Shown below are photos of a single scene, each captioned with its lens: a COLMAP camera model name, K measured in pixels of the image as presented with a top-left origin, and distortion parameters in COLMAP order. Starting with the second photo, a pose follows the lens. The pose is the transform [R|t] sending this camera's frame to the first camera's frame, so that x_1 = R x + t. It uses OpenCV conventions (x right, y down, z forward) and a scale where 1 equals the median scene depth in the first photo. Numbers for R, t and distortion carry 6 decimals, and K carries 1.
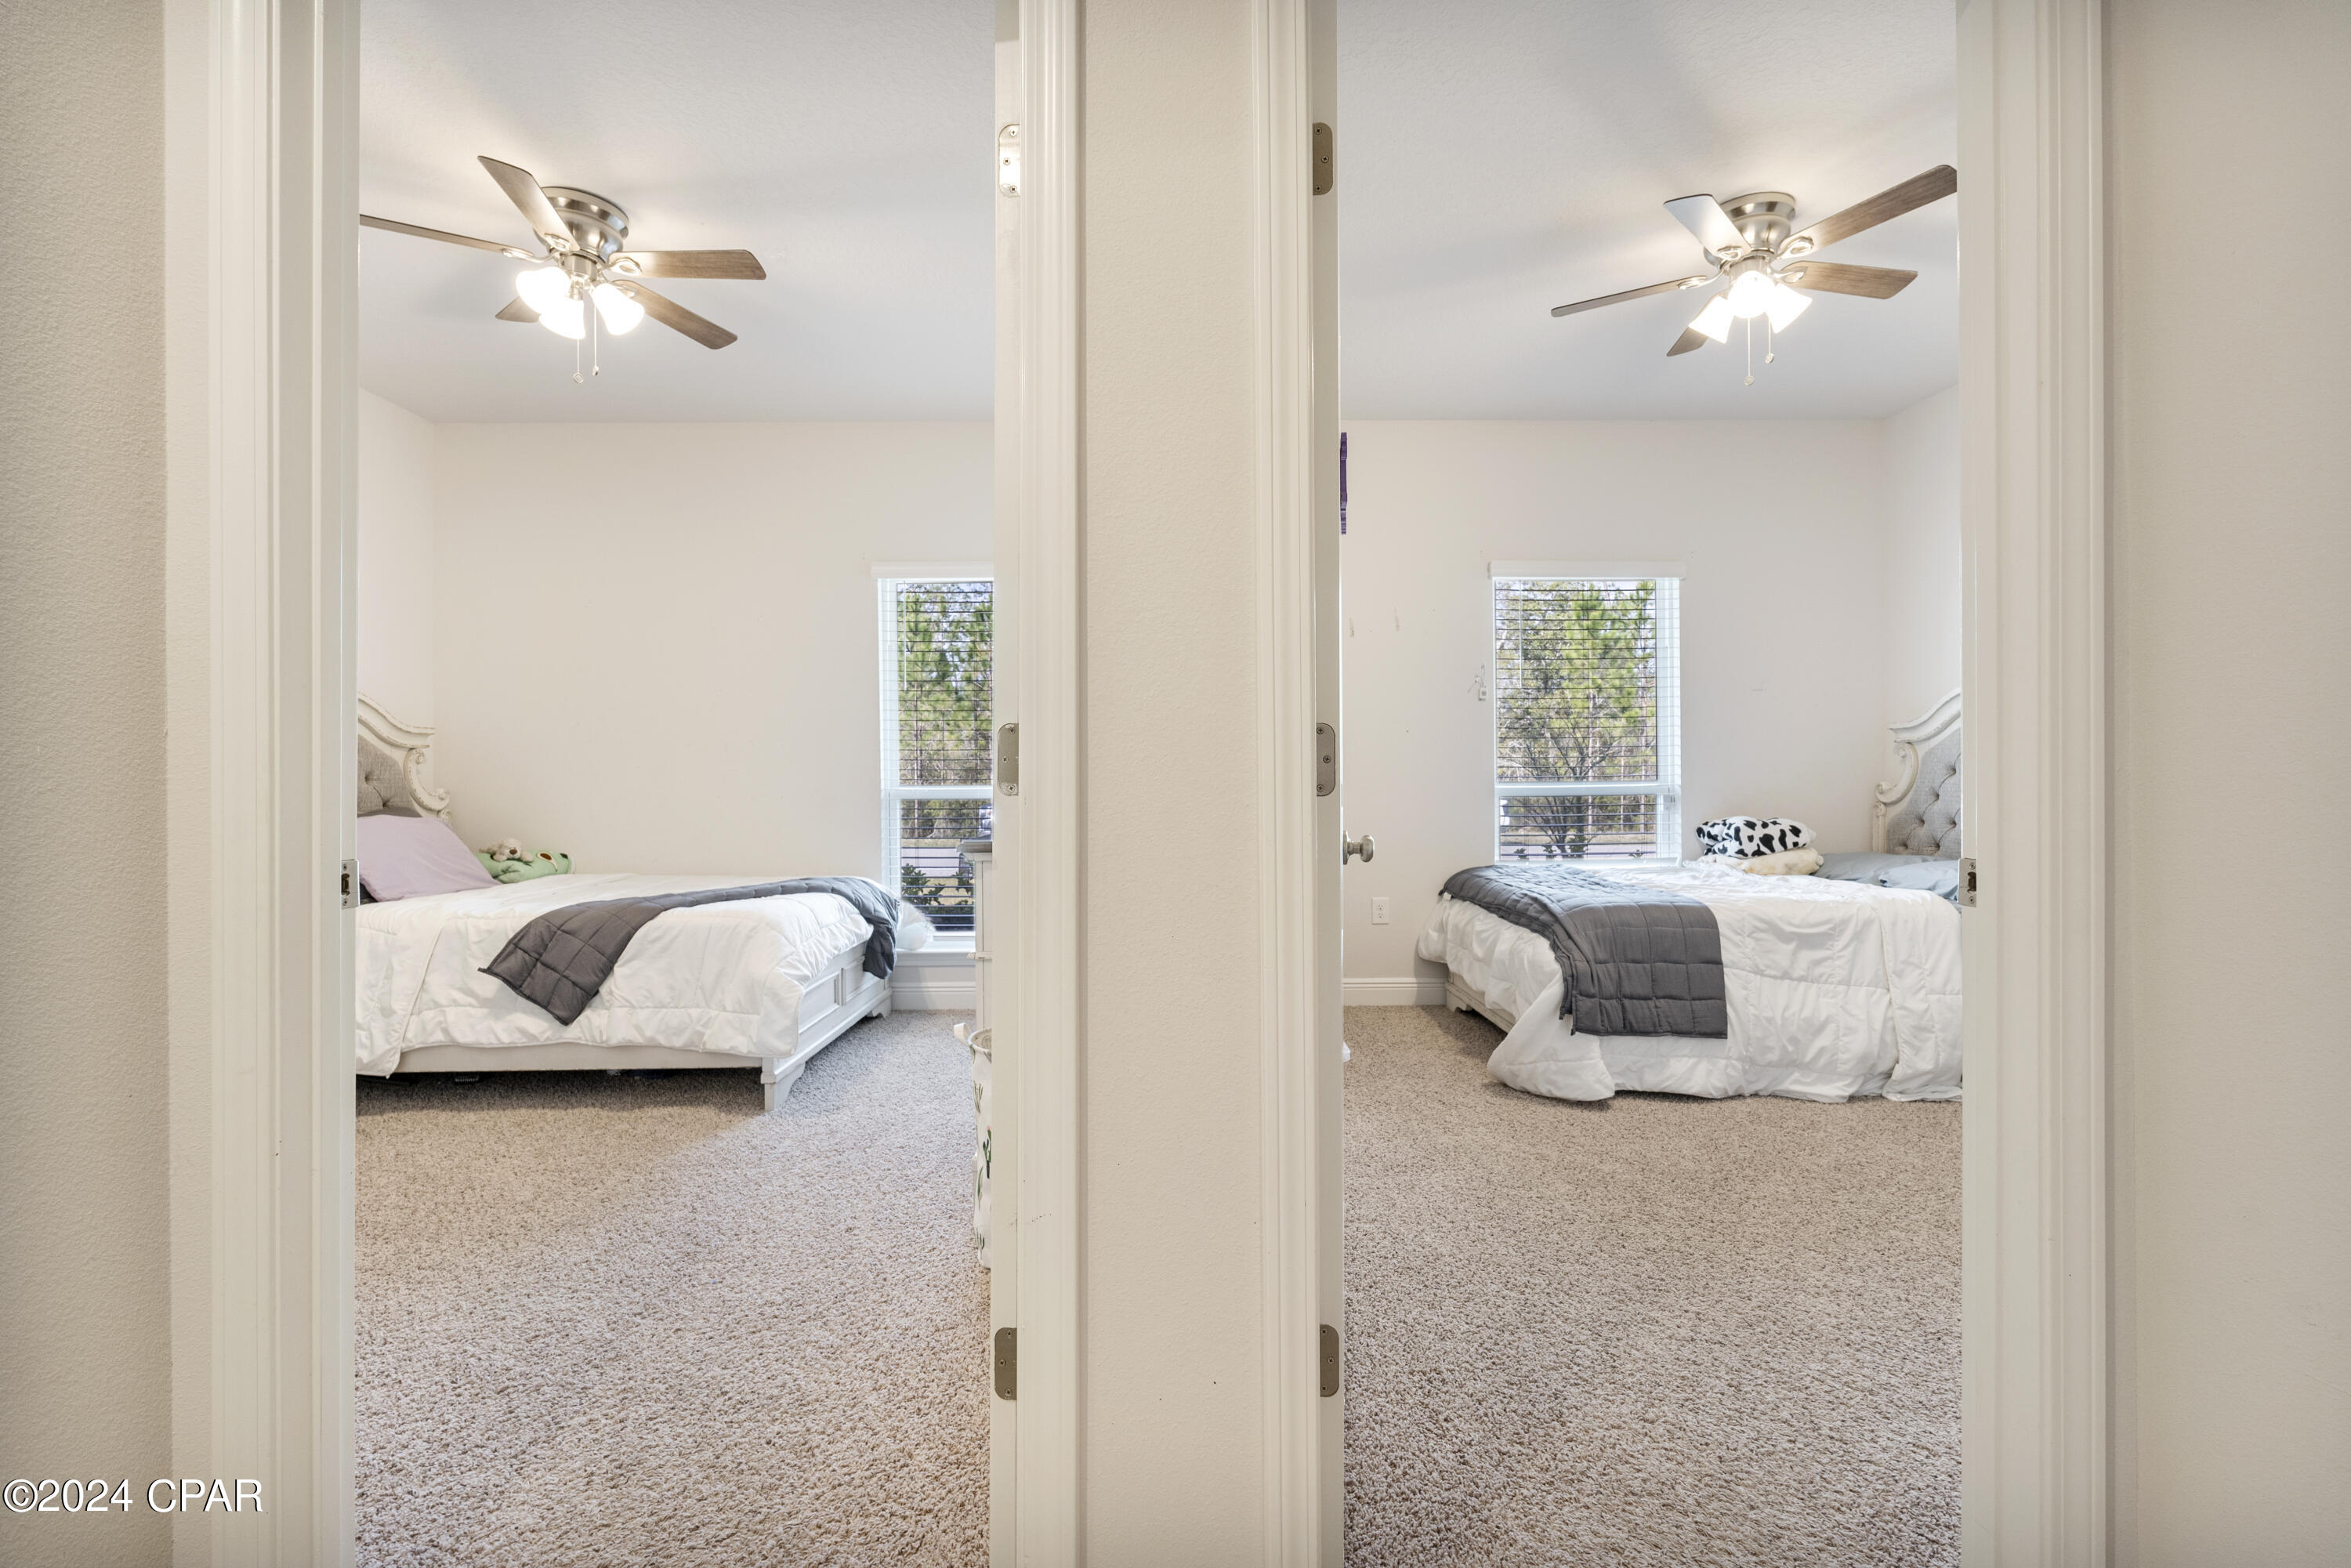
lens RADIAL K [[1044.0, 0, 1178.7], [0, 1044.0, 778.2], [0, 0, 1]] dist [-0.001424, -0.000096]
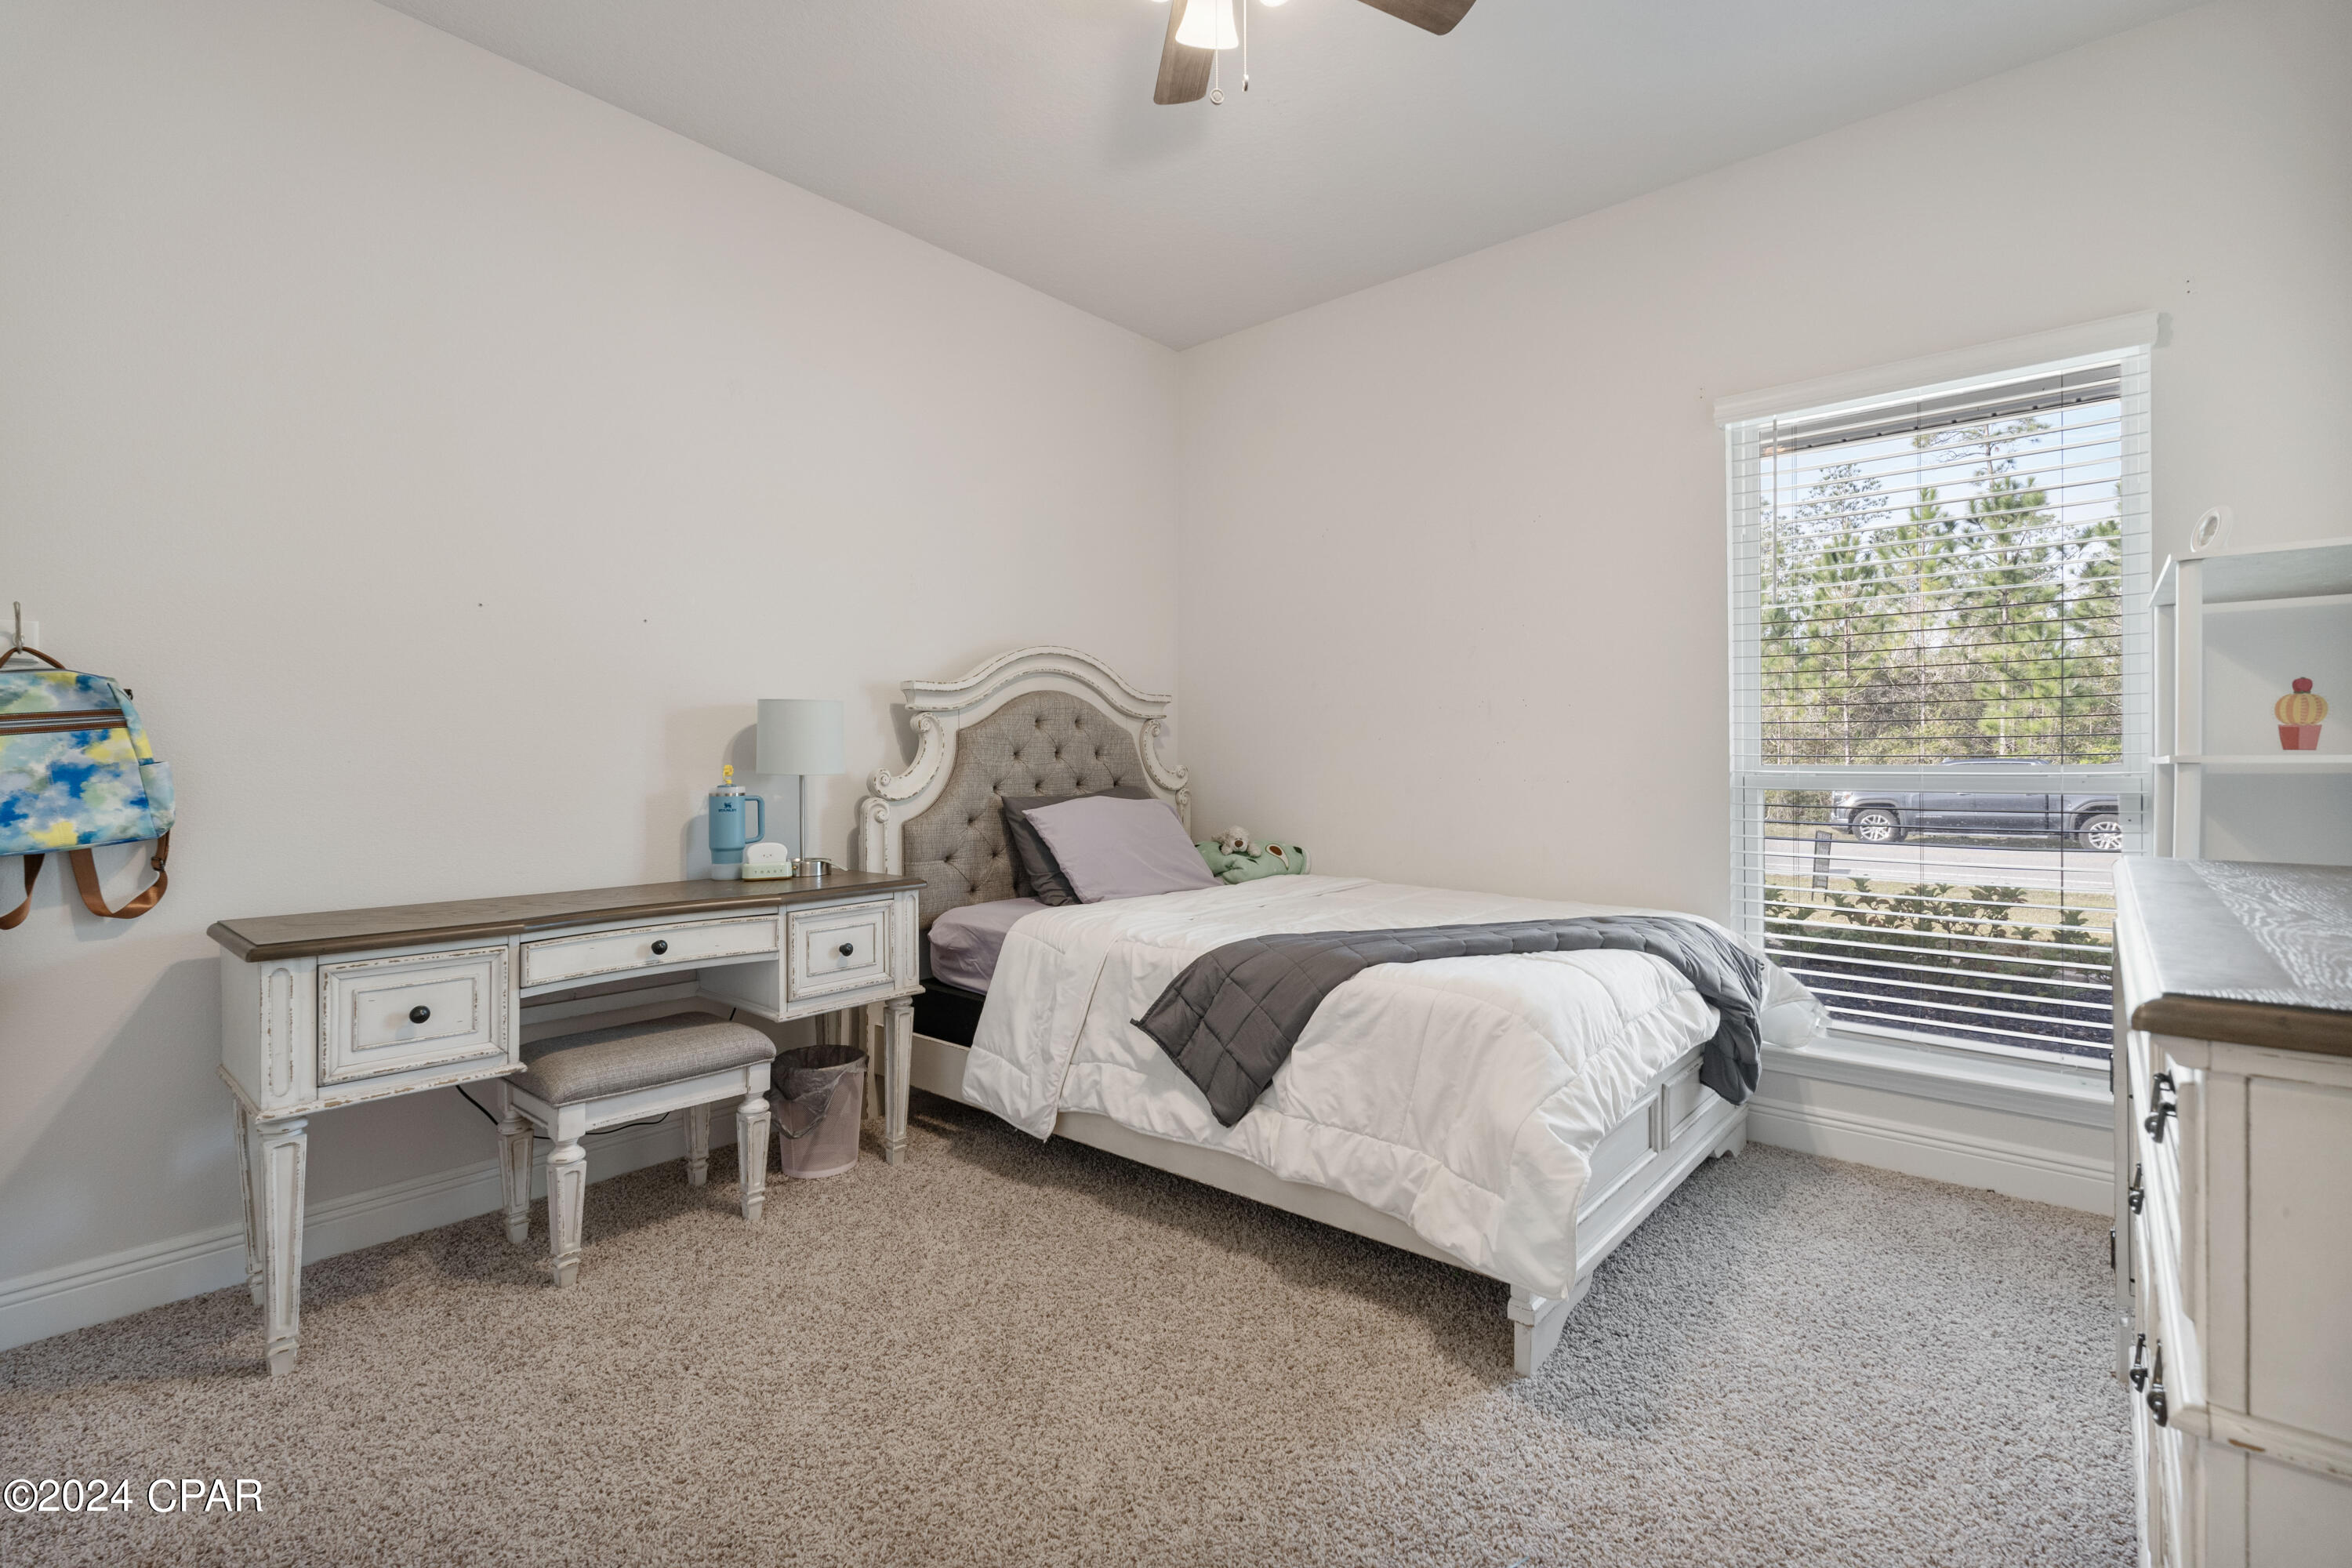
lens RADIAL K [[1044.5, 0, 1179.2], [0, 1044.5, 778.2], [0, 0, 1]] dist [-0.001424, -0.000096]
pose [[0.740285, 0.016121, -0.672100, -0.163466], [0.000002, 0.999712, 0.023981, -0.000055], [0.672293, -0.017754, 0.740072, 0.479566]]
